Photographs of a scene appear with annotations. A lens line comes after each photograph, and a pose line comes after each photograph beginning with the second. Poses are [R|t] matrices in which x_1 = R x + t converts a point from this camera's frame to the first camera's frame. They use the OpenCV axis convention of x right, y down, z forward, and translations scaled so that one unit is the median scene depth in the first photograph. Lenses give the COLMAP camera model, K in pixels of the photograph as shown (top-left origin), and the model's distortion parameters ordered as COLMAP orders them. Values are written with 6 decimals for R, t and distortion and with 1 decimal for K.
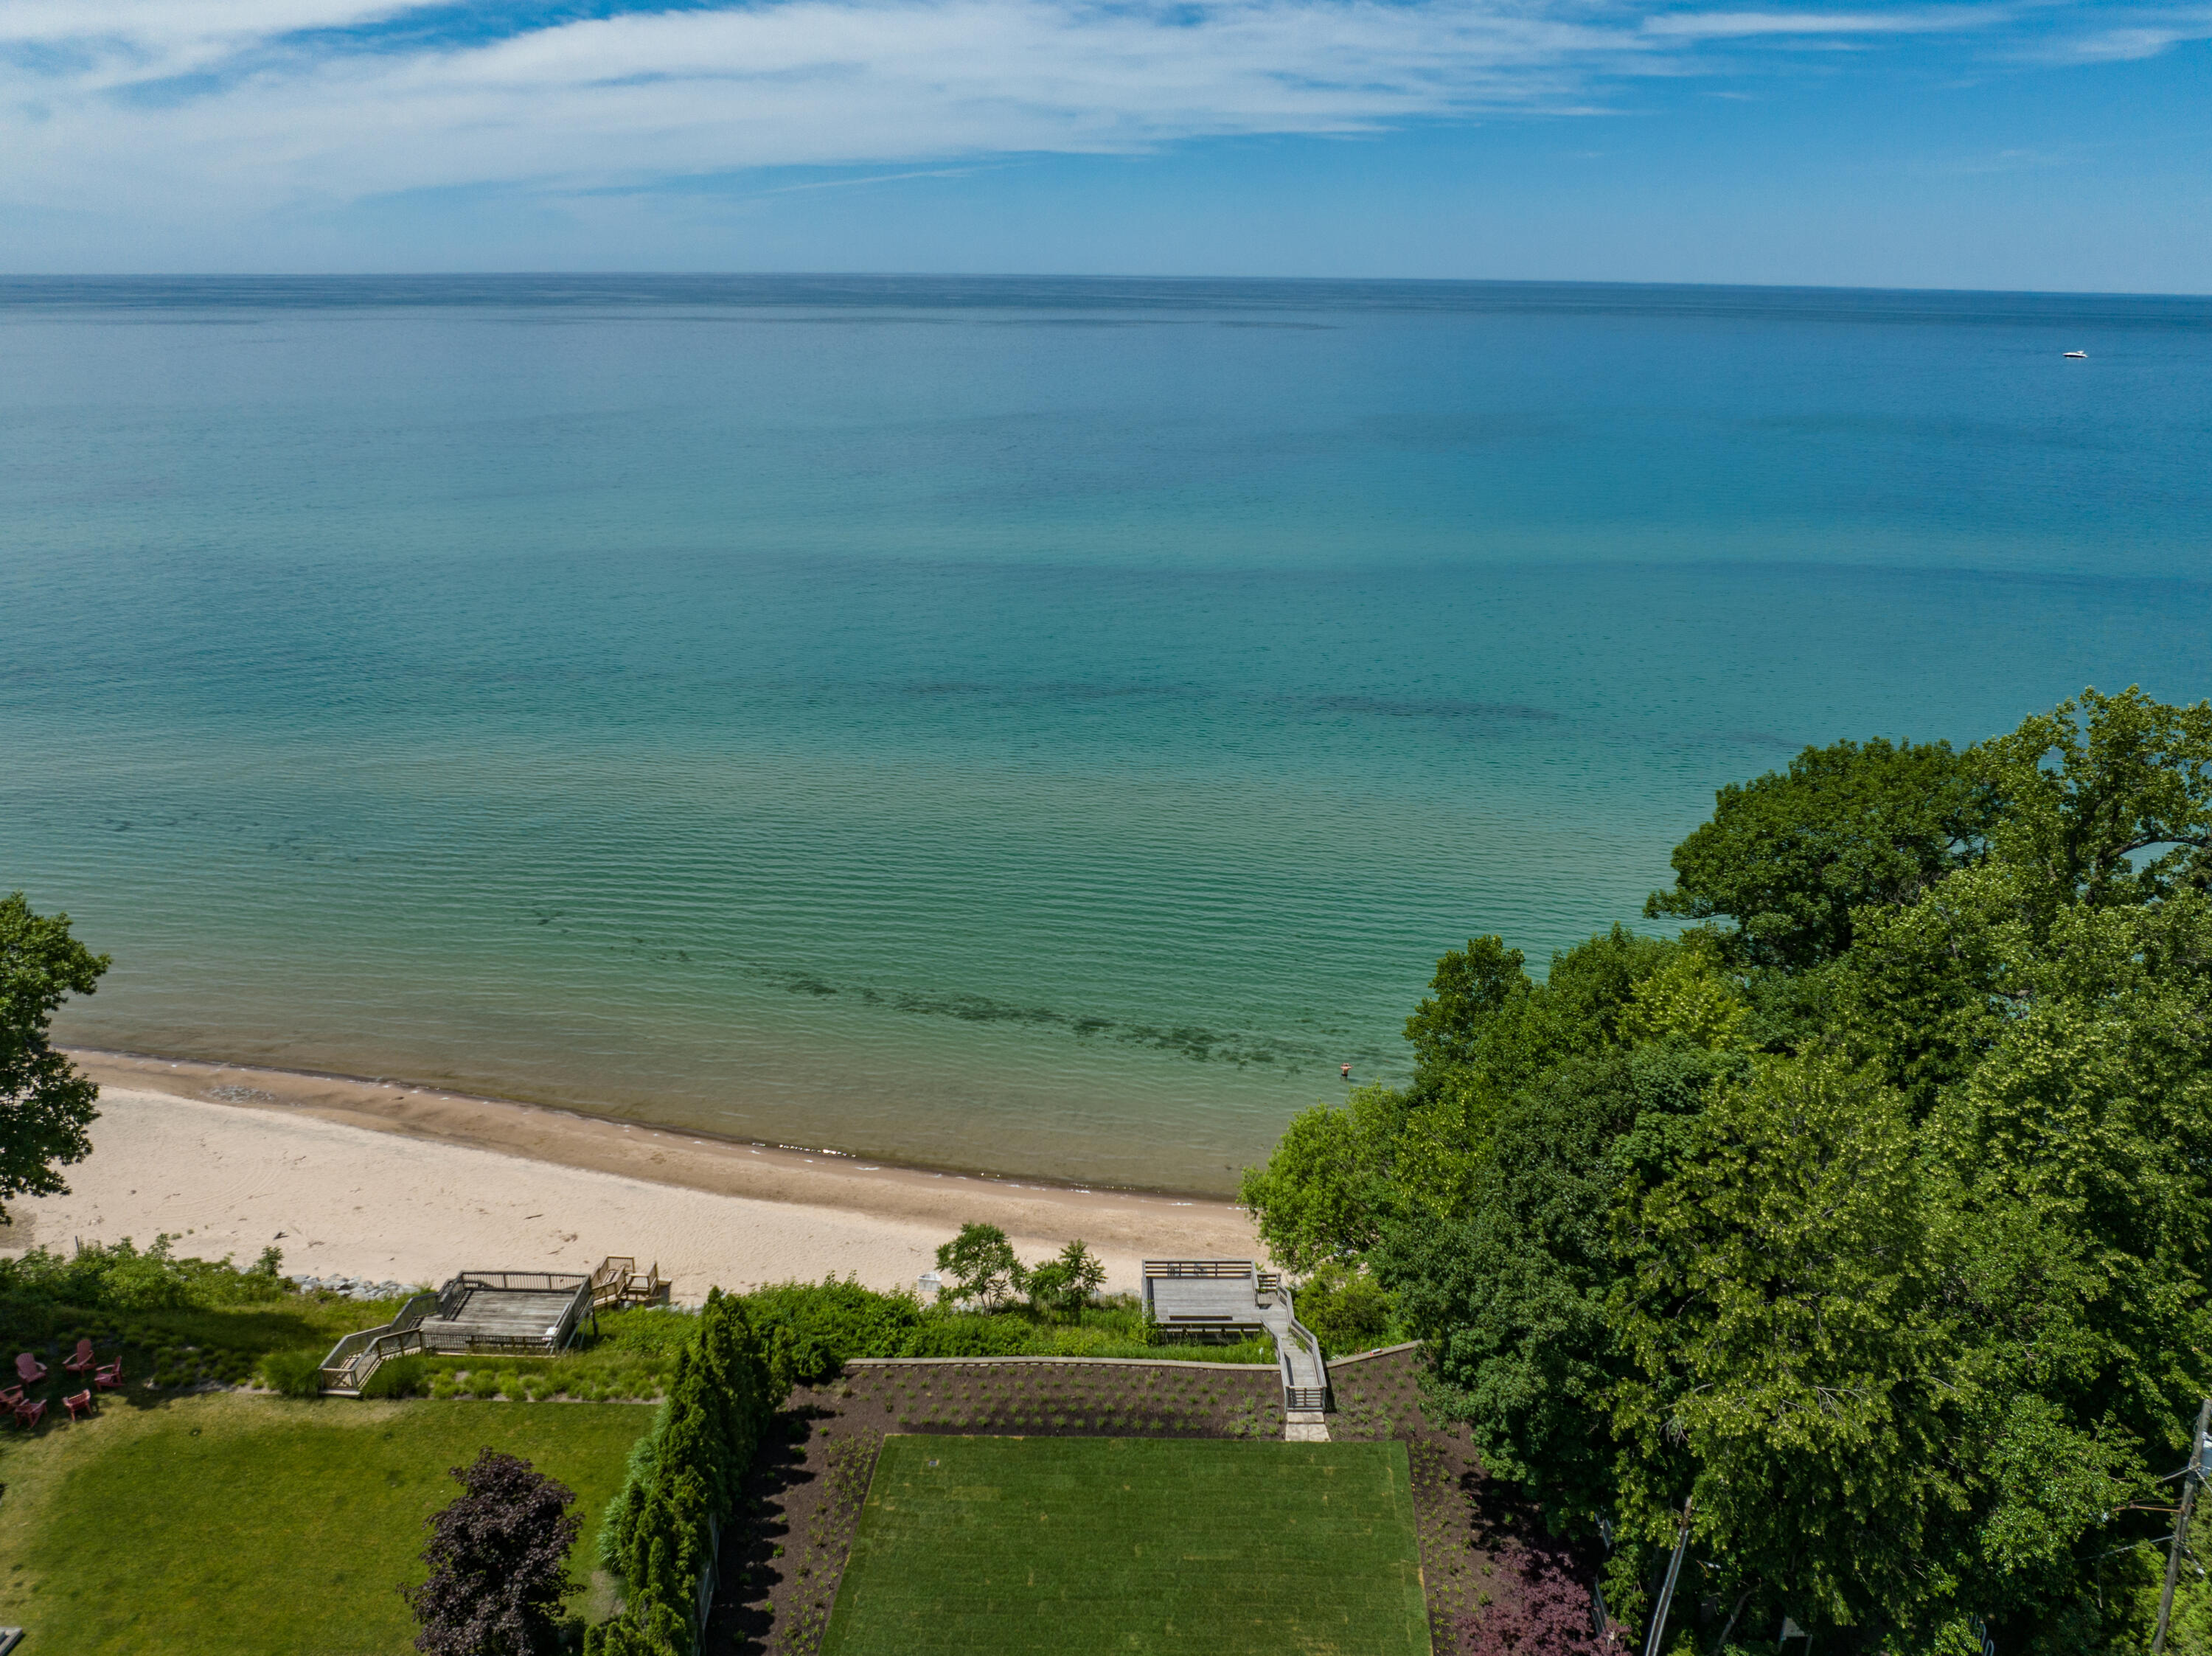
lens RADIAL K [[1674.6, 0, 1072.2], [0, 1674.6, 802.0], [0, 0, 1]] dist [-0.069330, 0.044198]
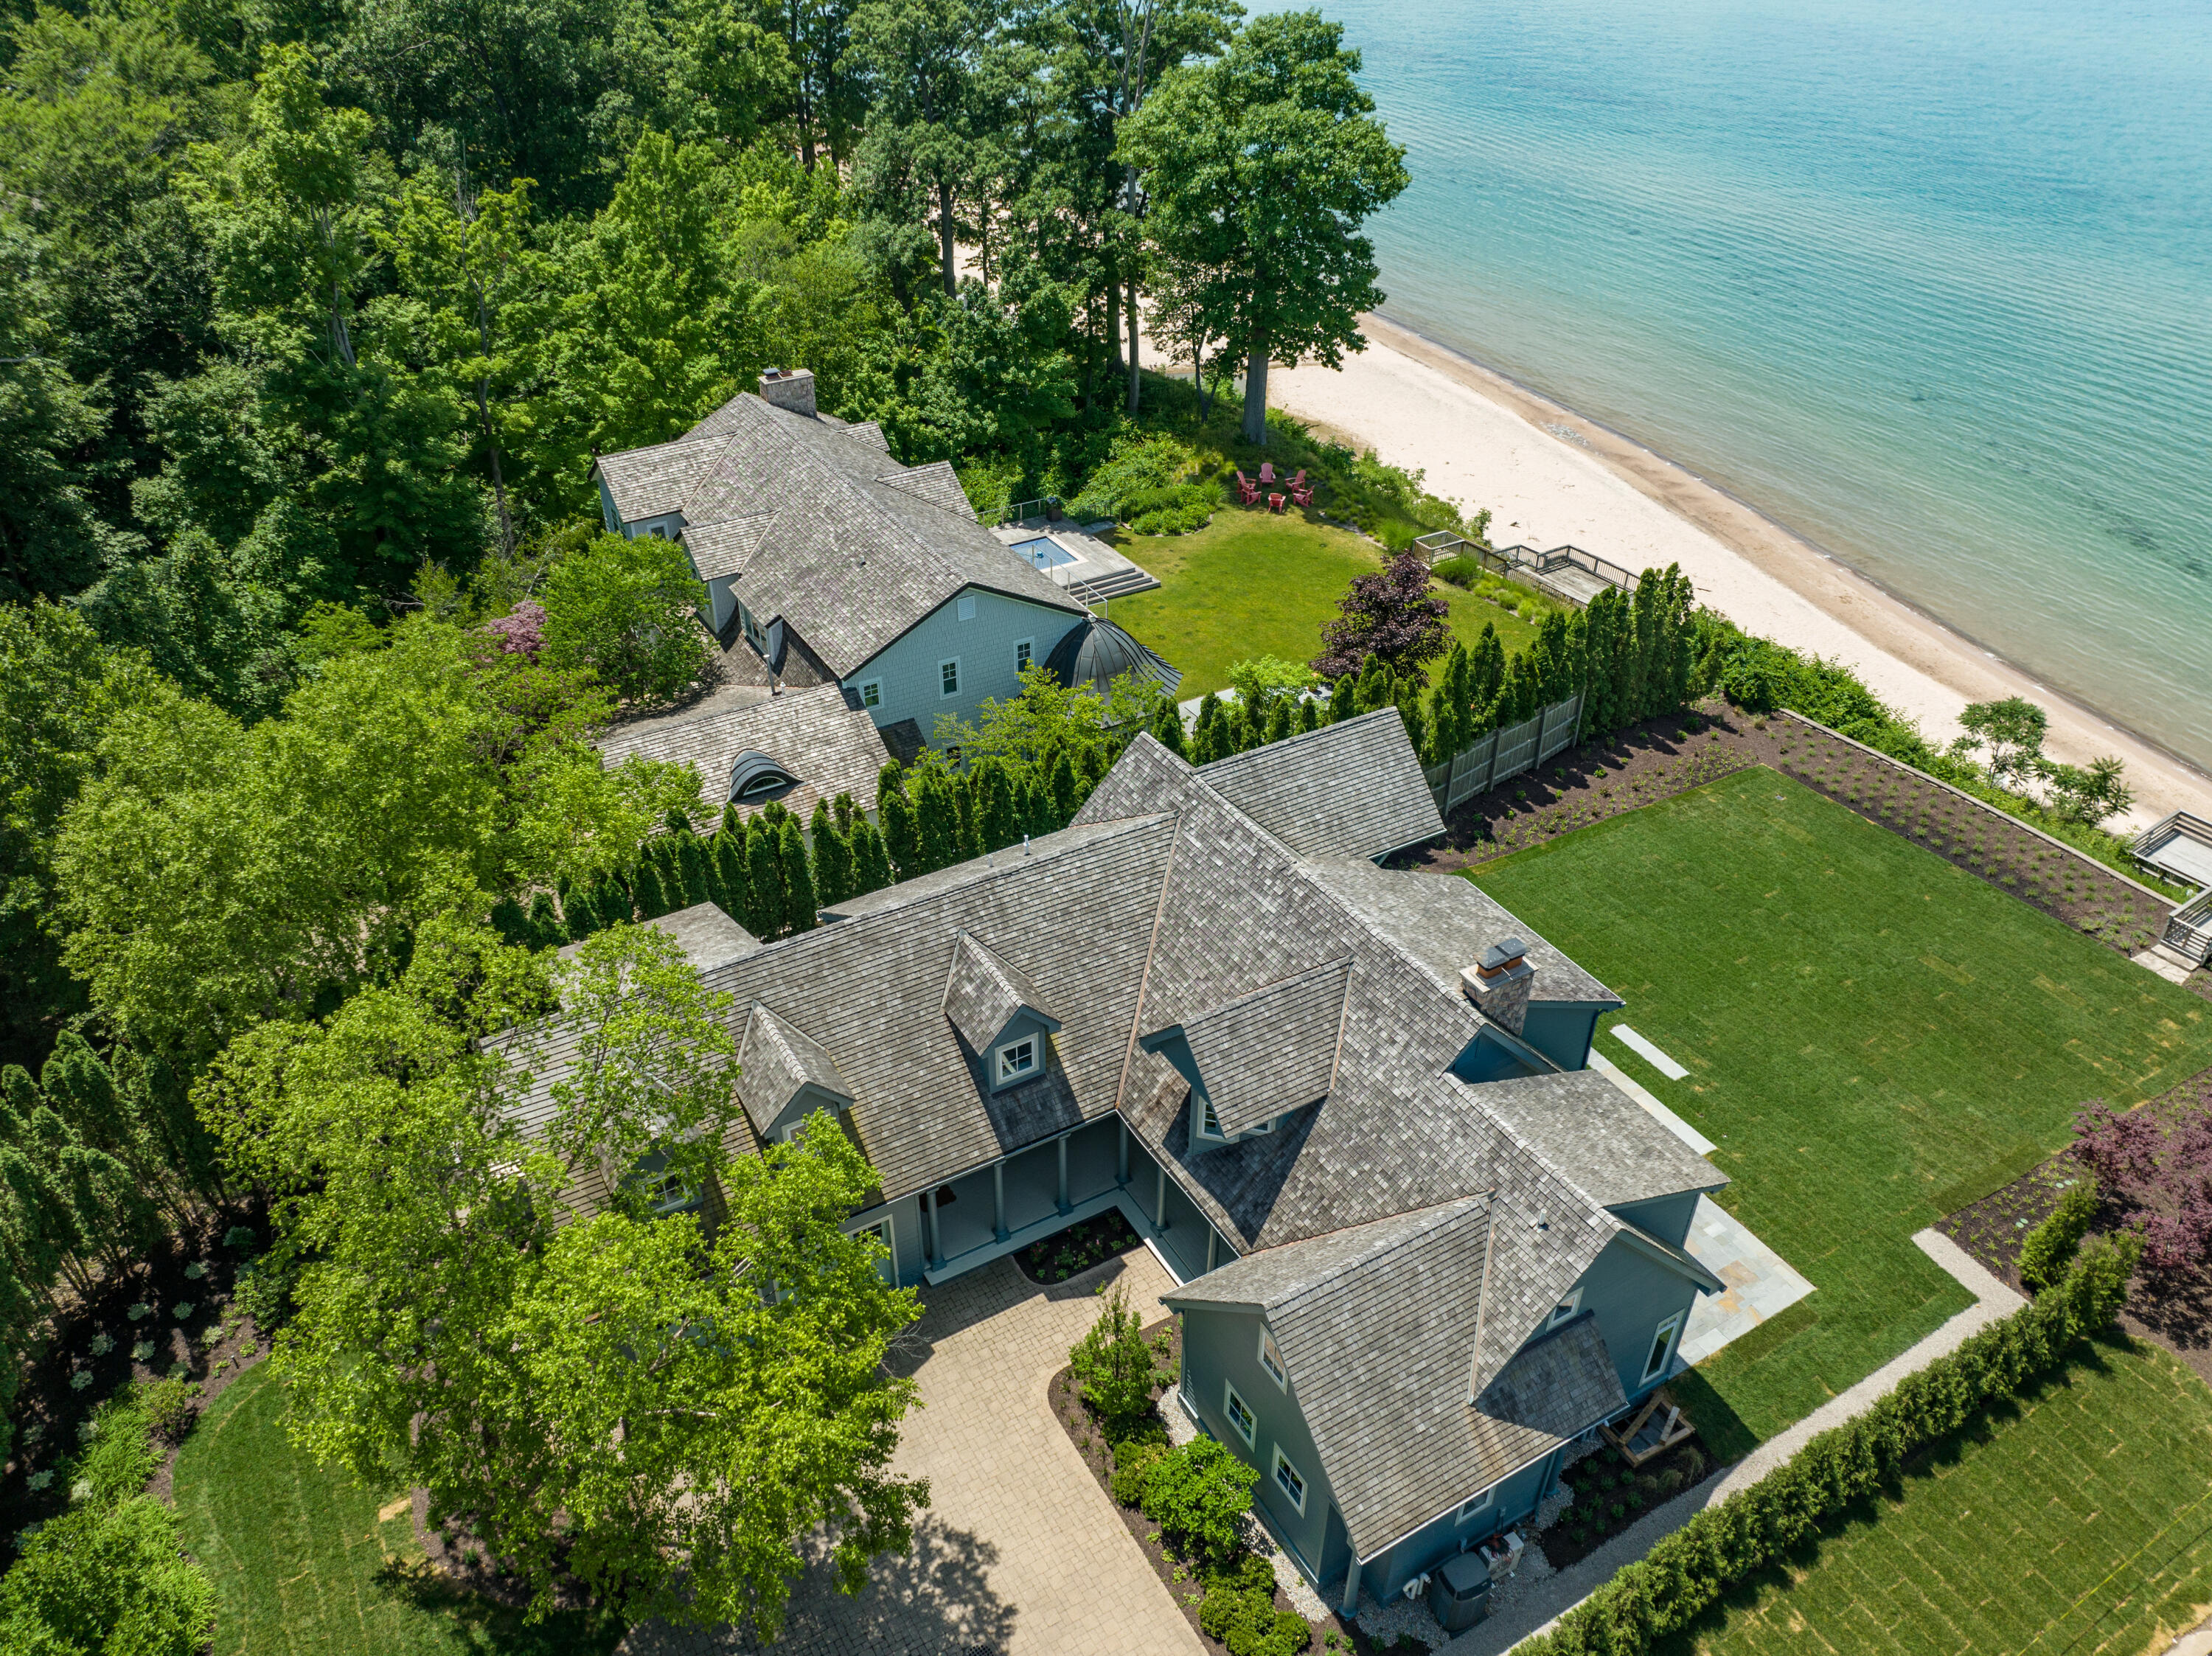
lens RADIAL K [[1627.9, 0, 1070.7], [0, 1627.9, 842.7], [0, 0, 1]] dist [-0.029067, -0.013294]
pose [[0.554204, 0.459090, -0.694330, 0.391924], [-0.259478, 0.887869, 0.379947, 0.149869], [0.790904, -0.030405, 0.611185, 0.013424]]
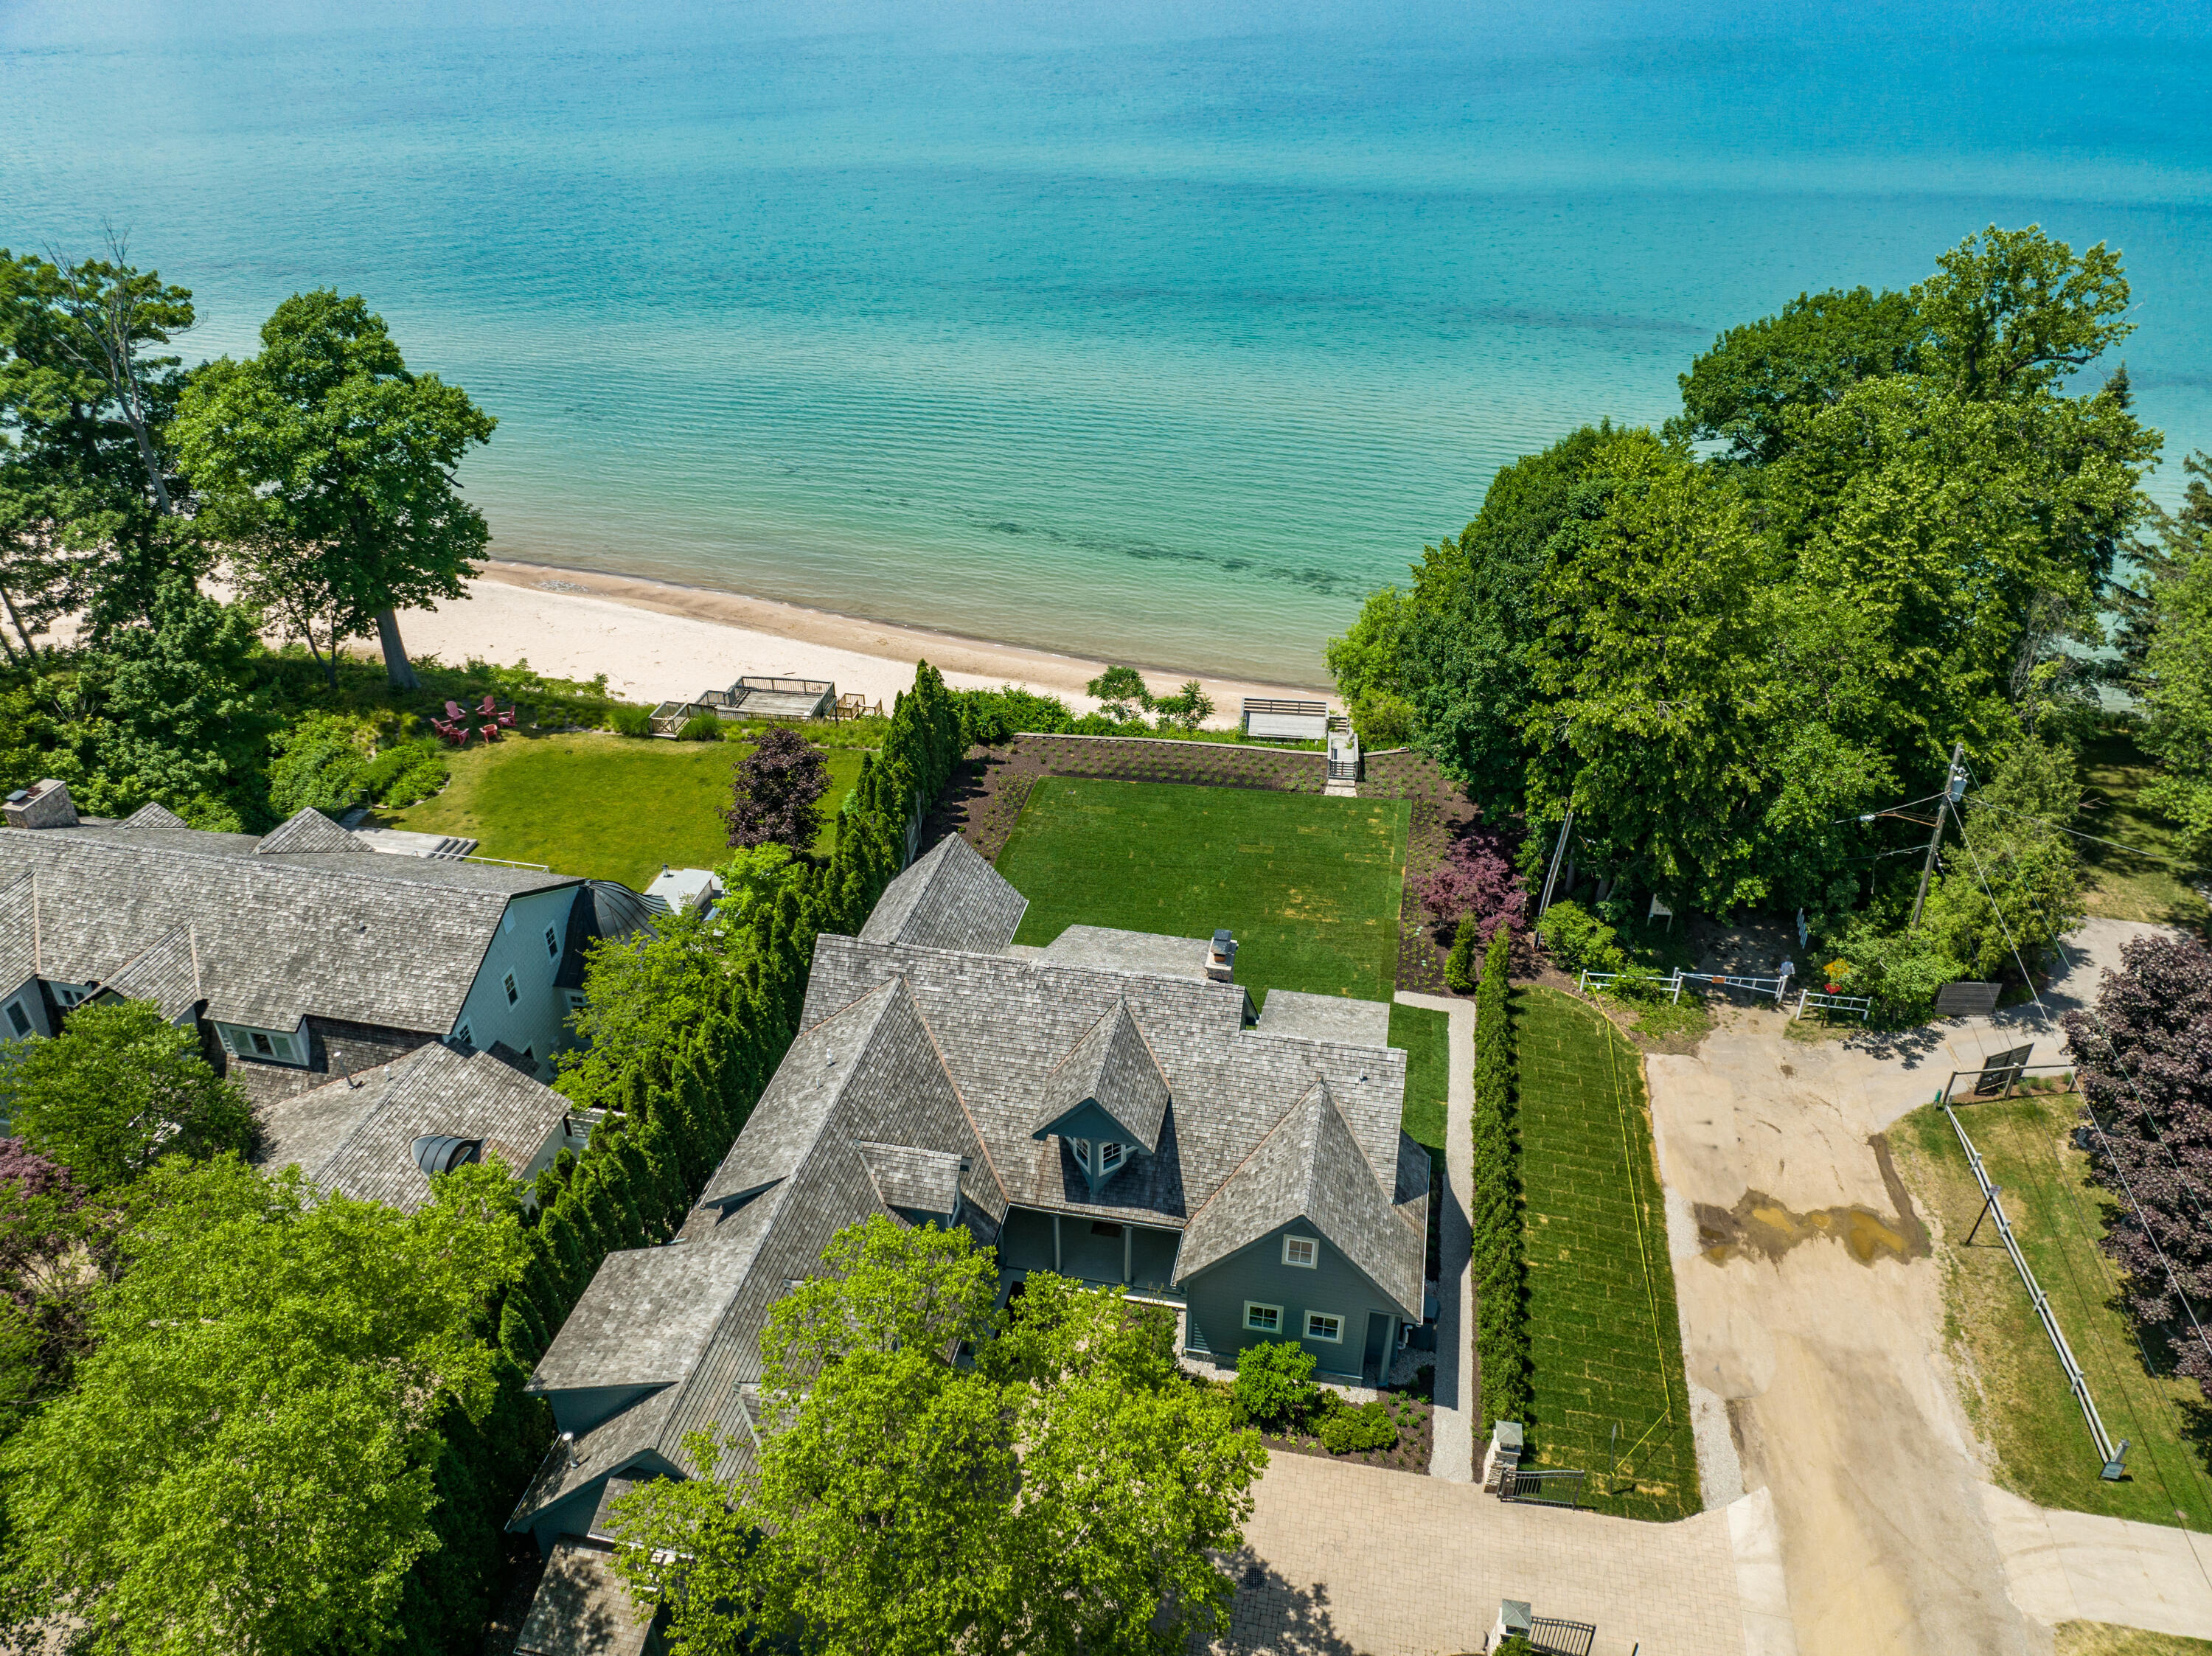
lens RADIAL K [[1627.9, 0, 1070.7], [0, 1627.9, 842.7], [0, 0, 1]] dist [-0.029067, -0.013294]
pose [[0.990986, 0.058545, -0.120495, 0.086018], [-0.029980, 0.973559, 0.226461, 0.124111], [0.130567, -0.220807, 0.966538, -0.356599]]
